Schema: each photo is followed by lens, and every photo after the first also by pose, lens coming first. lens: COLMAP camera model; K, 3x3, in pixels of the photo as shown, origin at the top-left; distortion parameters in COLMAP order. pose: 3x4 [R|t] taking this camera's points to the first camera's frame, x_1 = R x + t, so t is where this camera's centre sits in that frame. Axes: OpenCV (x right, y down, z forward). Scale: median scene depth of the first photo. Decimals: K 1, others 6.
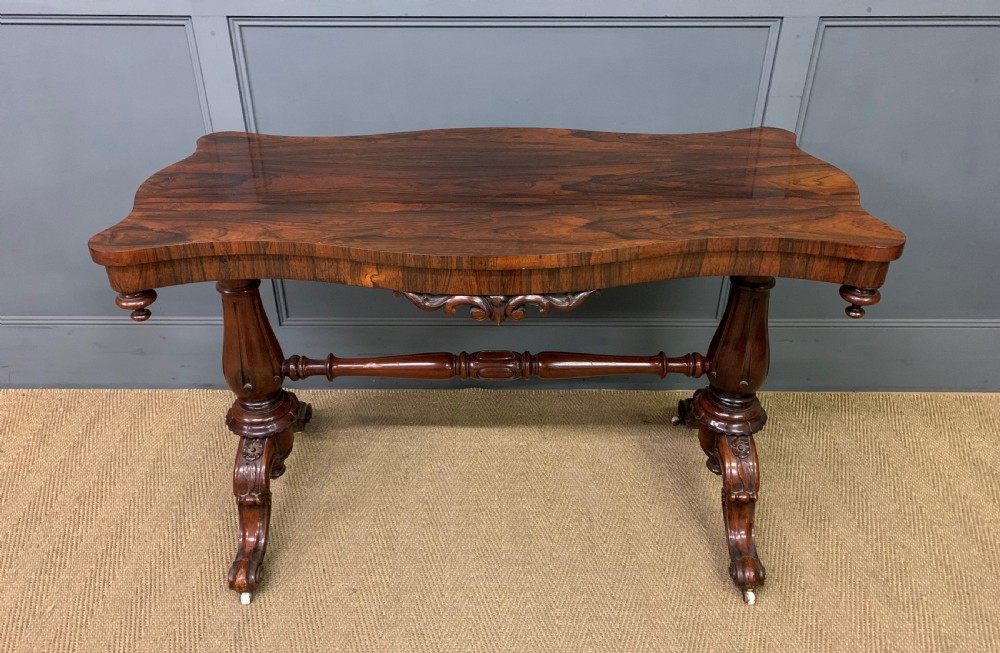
lens RADIAL K [[762.3, 0, 490.5], [0, 762.3, 322.5], [0, 0, 1]] dist [0.024164, -0.013661]
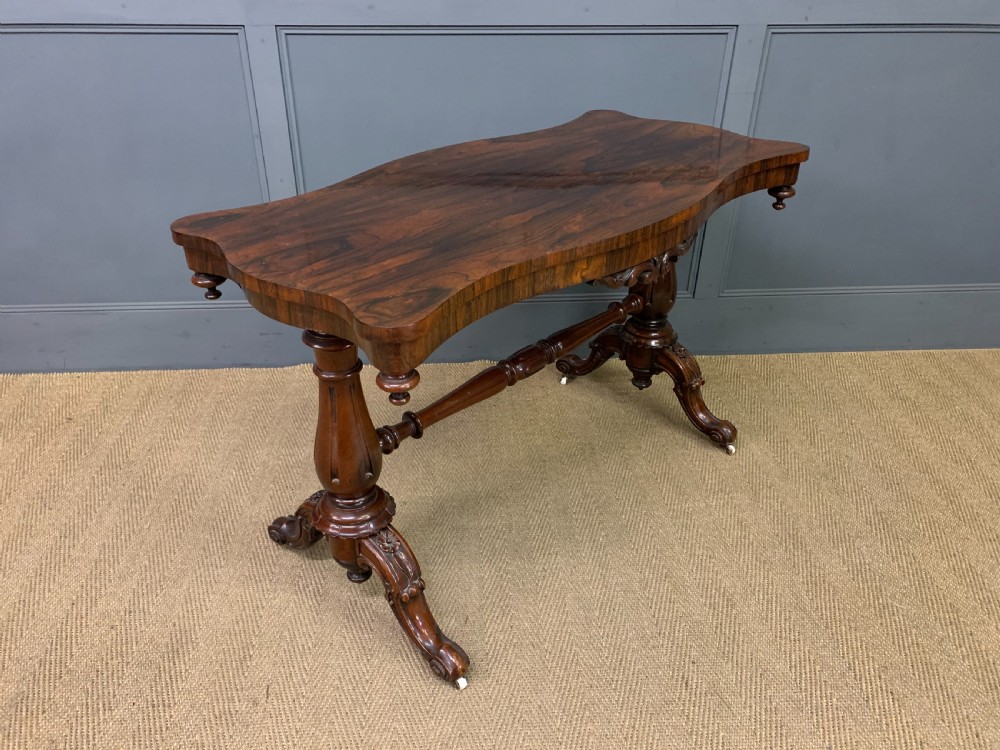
lens RADIAL K [[760.0, 0, 490.8], [0, 760.0, 382.2], [0, 0, 1]] dist [0.027156, -0.018375]
pose [[0.997417, -0.032229, 0.064189, -0.112031], [0.032347, 0.999476, -0.000801, 0.164649], [-0.064130, 0.002876, 0.997937, -0.196487]]
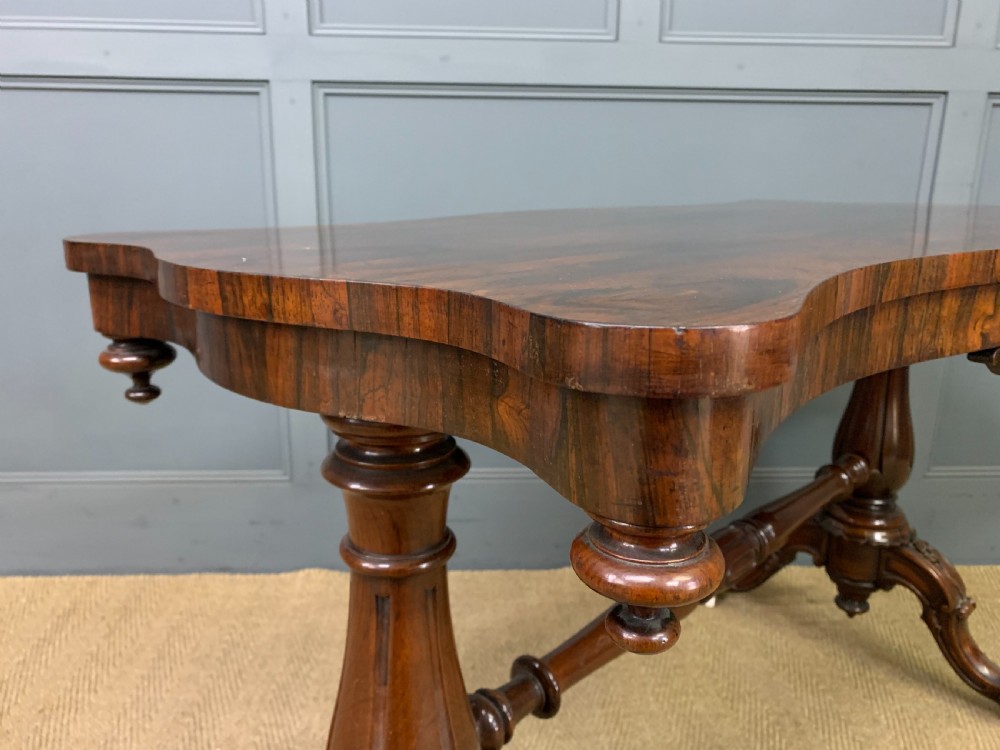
lens RADIAL K [[769.4, 0, 488.2], [0, 769.4, 380.3], [0, 0, 1]] dist [0.013606, -0.012777]
pose [[0.998670, -0.003175, 0.051456, -0.202107], [0.017743, 0.958296, -0.285226, 0.171045], [-0.048404, 0.285760, 0.957078, 0.279189]]
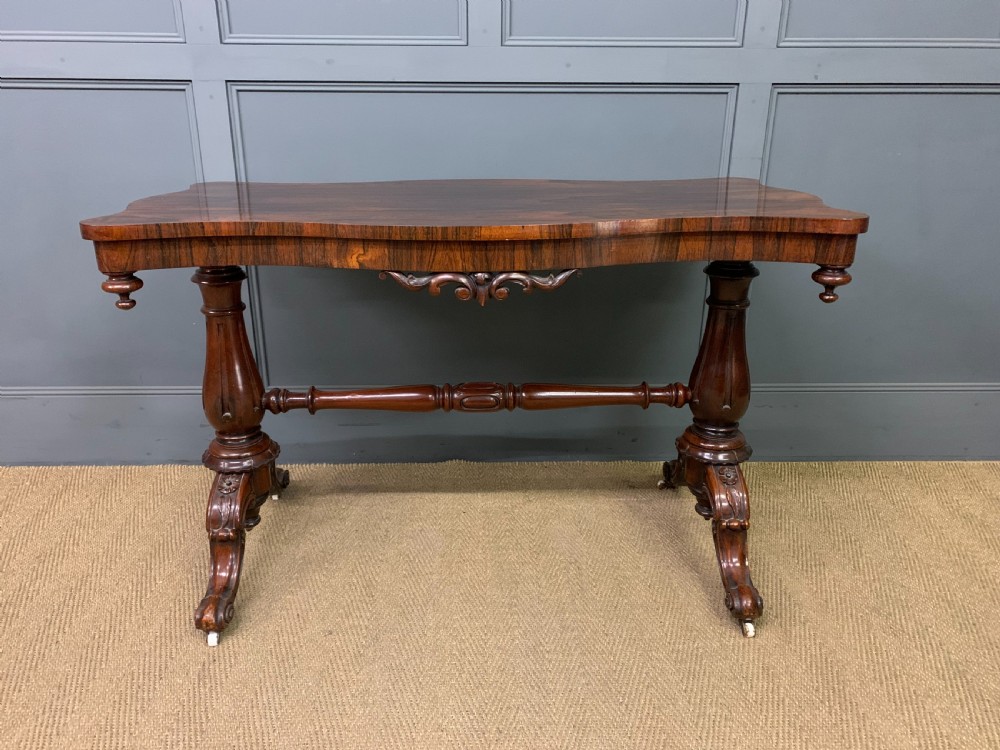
lens RADIAL K [[760.0, 0, 489.8], [0, 760.0, 369.1], [0, 0, 1]] dist [0.027156, -0.018375]
pose [[0.999596, -0.006128, 0.027761, -0.006712], [0.011263, 0.981955, -0.188781, 0.211388], [-0.026103, 0.189017, 0.981627, 0.017287]]
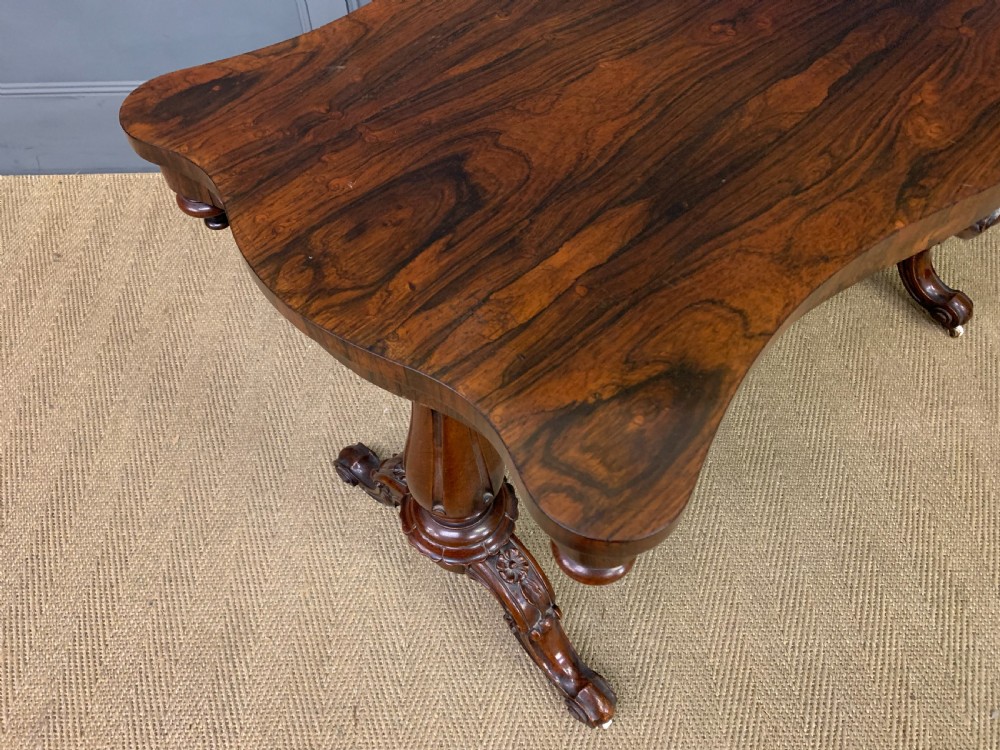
lens RADIAL K [[769.4, 0, 486.5], [0, 769.4, 376.9], [0, 0, 1]] dist [0.013606, -0.012777]
pose [[0.999651, -0.025836, -0.005492, -0.194842], [0.025888, 0.917123, 0.397763, -0.046009], [-0.005239, -0.397766, 0.917472, 0.189500]]
